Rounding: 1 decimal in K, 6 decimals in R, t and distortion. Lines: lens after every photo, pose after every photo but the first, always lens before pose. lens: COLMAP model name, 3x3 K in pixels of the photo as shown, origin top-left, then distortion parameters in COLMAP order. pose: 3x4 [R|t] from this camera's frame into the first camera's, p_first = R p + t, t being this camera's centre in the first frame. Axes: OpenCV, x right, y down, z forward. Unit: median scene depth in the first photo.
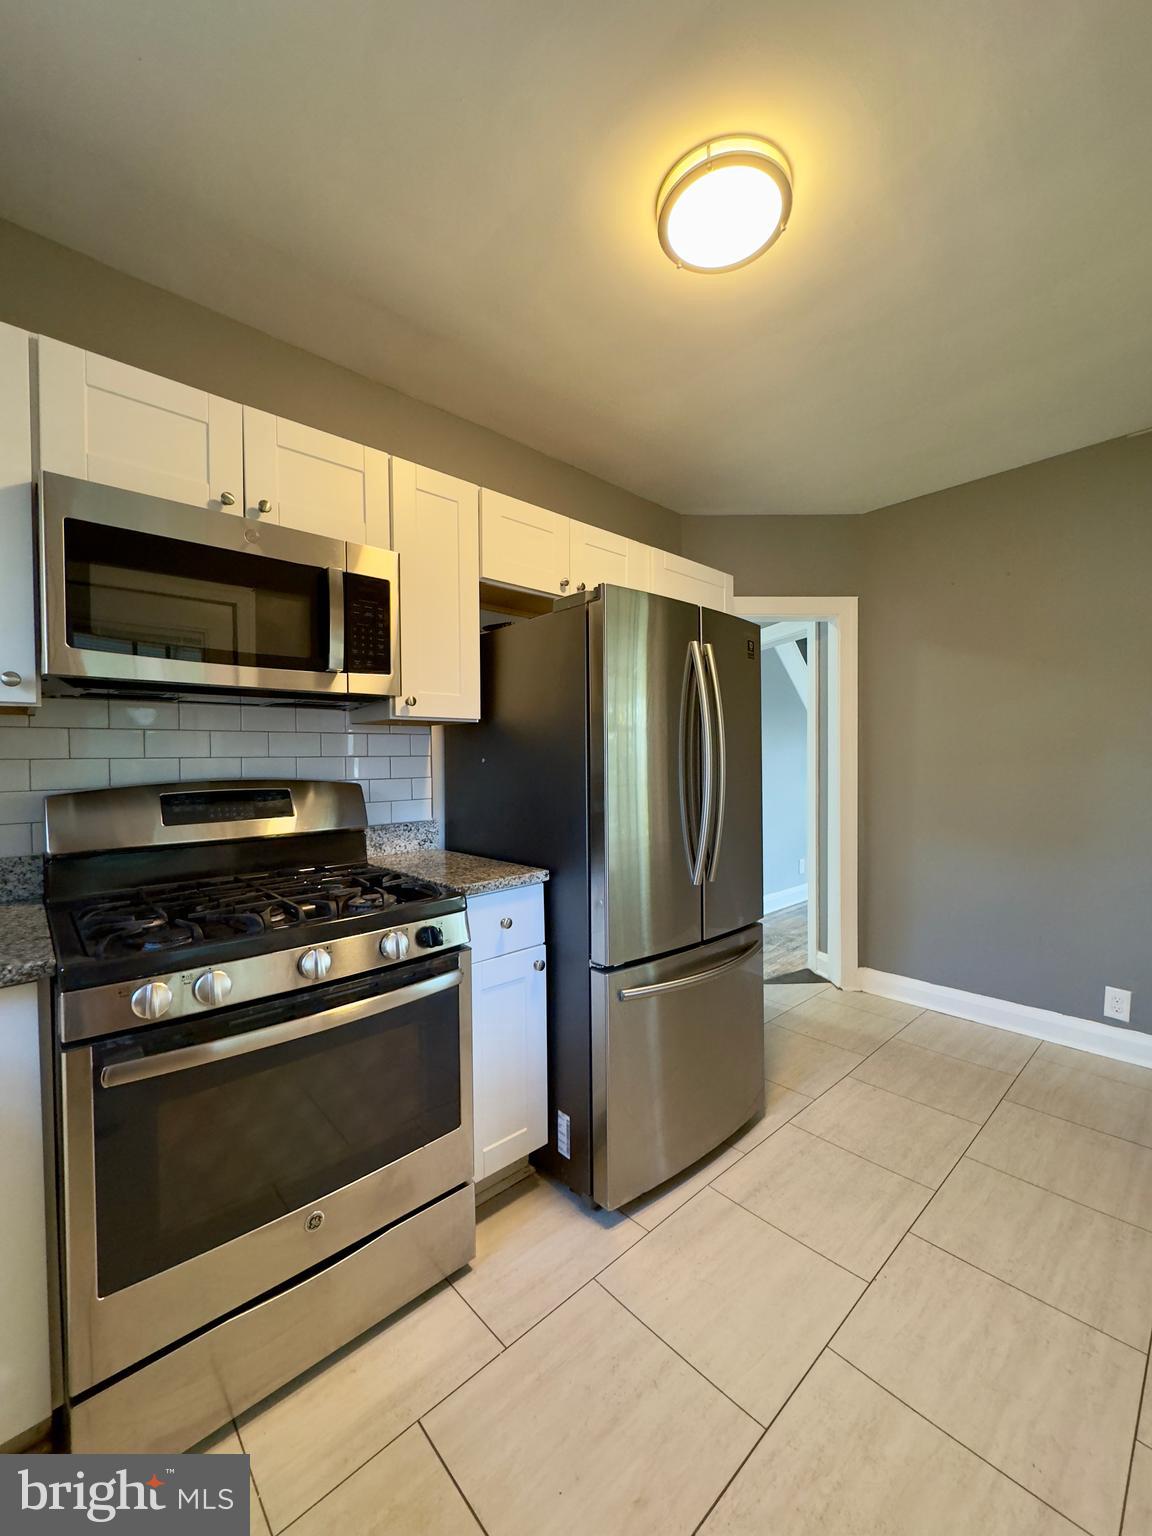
lens RADIAL K [[610.7, 0, 581.0], [0, 610.7, 763.3], [0, 0, 1]] dist [-0.000291, -0.000163]
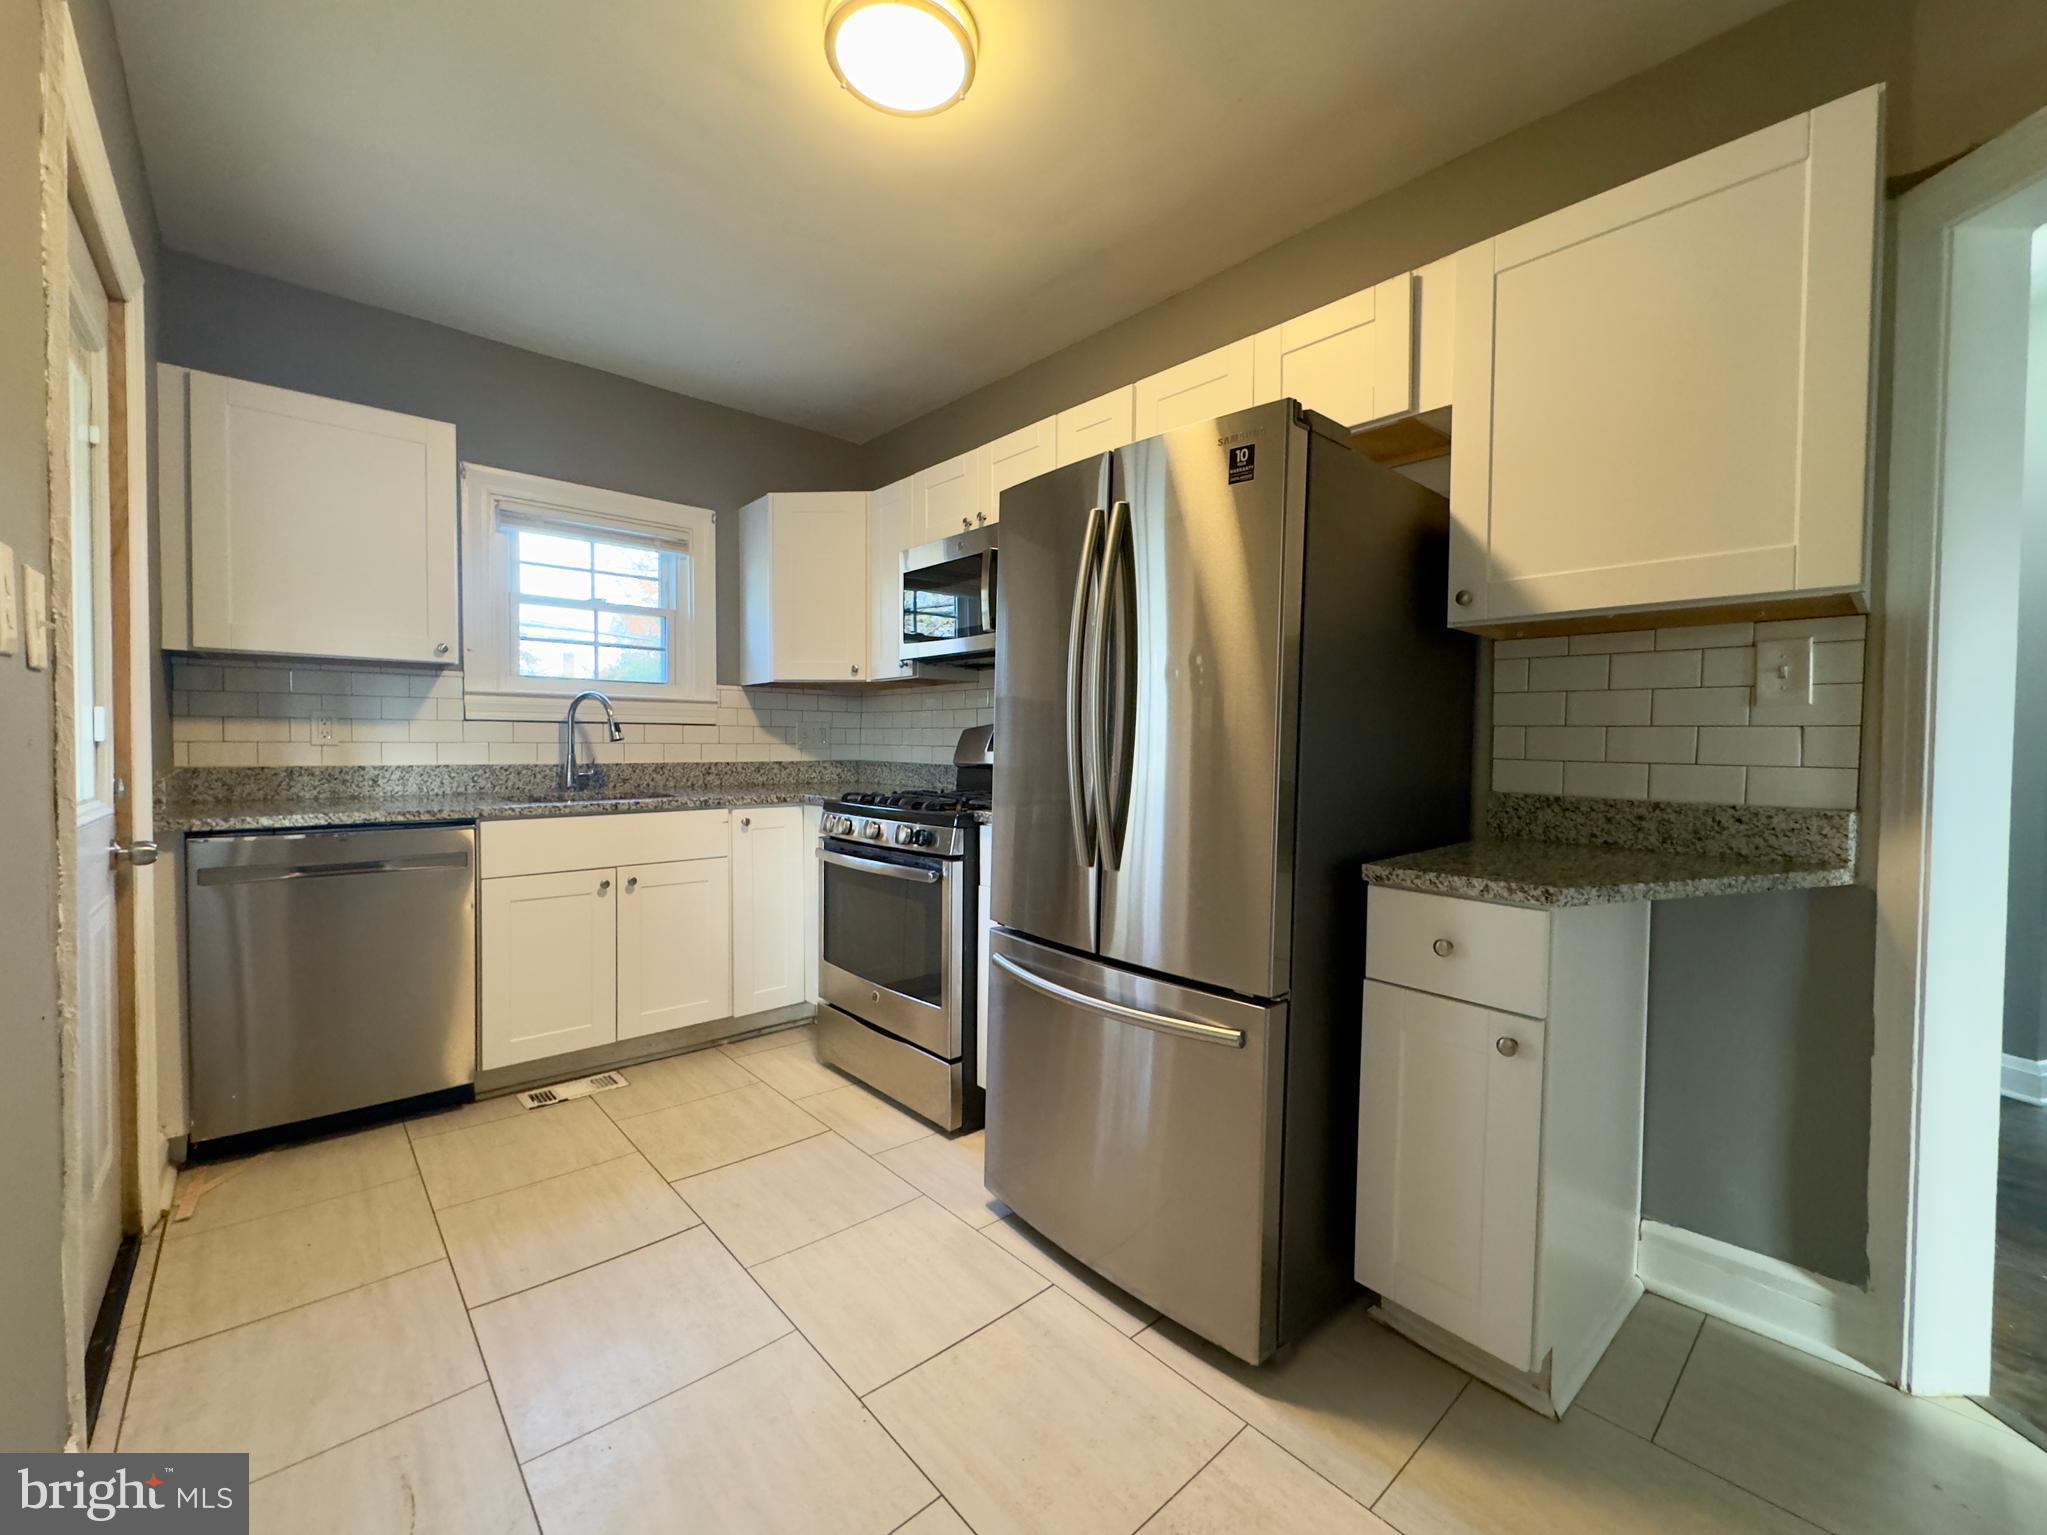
lens RADIAL K [[835.6, 0, 1017.9], [0, 835.6, 769.2], [0, 0, 1]] dist [-0.001699, -0.000462]
pose [[-0.020291, 0.036536, -0.999126, 1.255919], [-0.022061, 0.999072, 0.036982, 0.062403], [0.999551, 0.022792, -0.019467, 1.046781]]
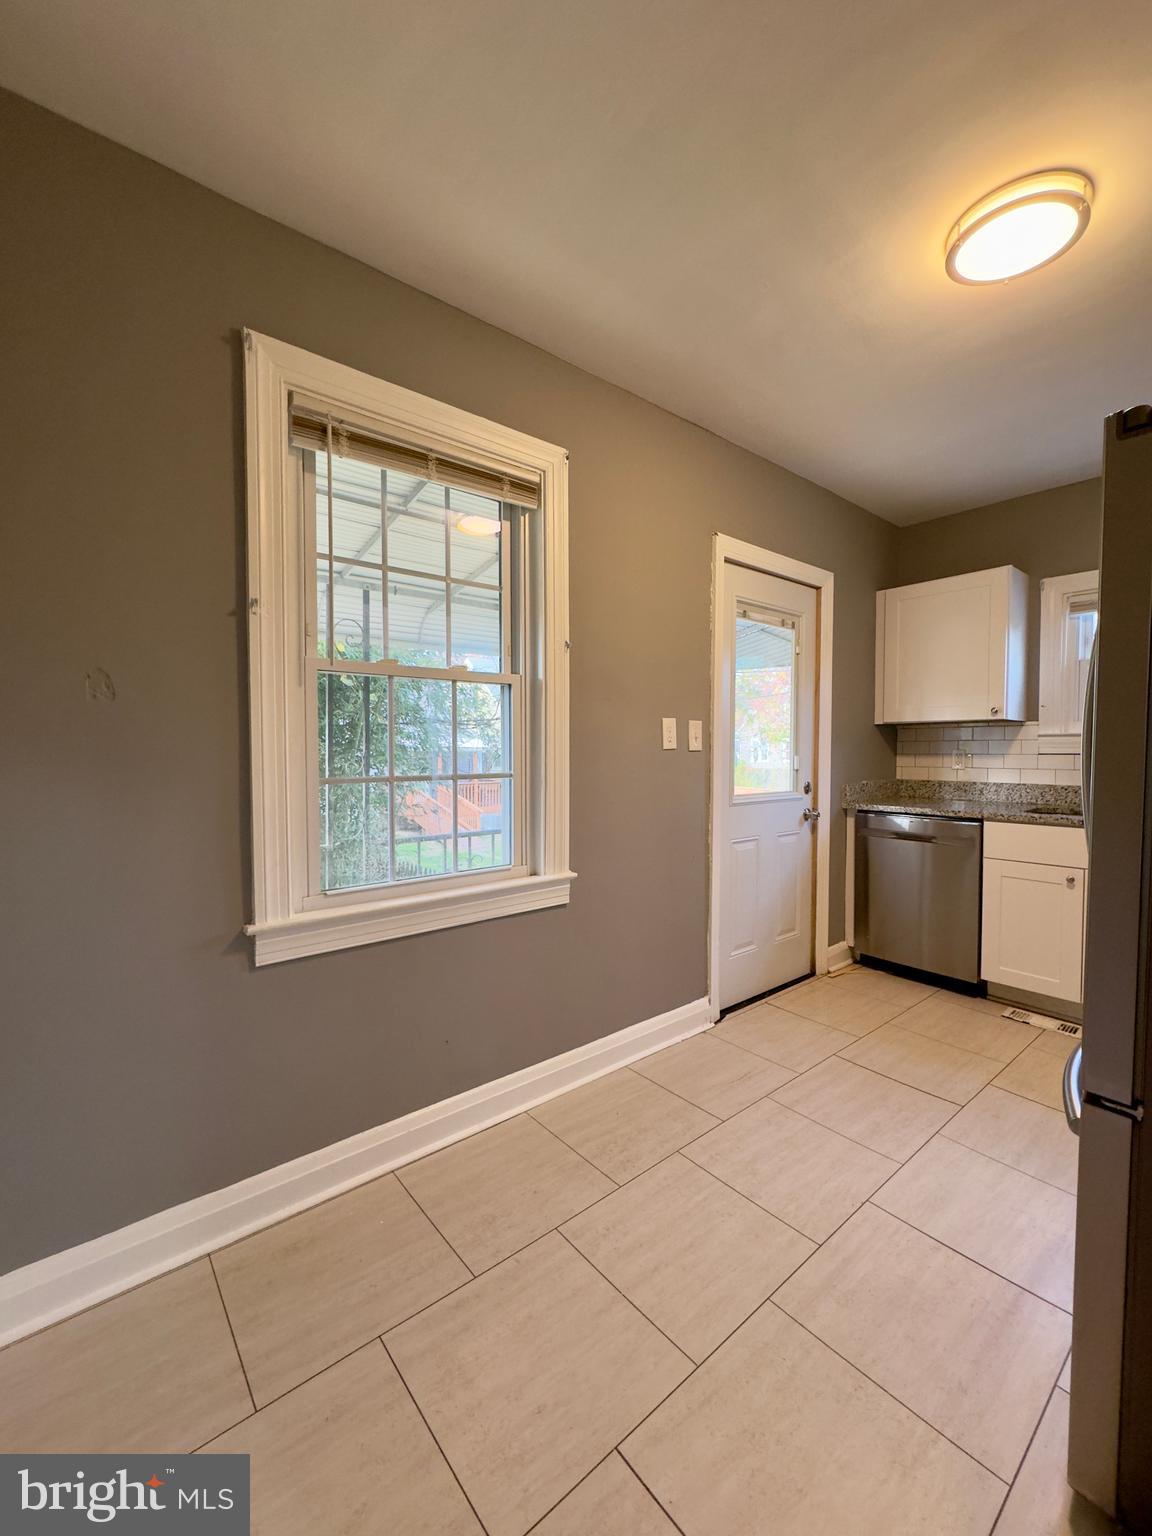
lens RADIAL K [[627.0, 0, 579.5], [0, 627.0, 766.8], [0, 0, 1]] dist [-0.001699, -0.000462]
pose [[-0.998650, 0.003524, 0.051816, 0.832467], [0.005839, 0.998988, 0.044595, -0.008500], [-0.051606, 0.044837, -0.997660, 1.898184]]
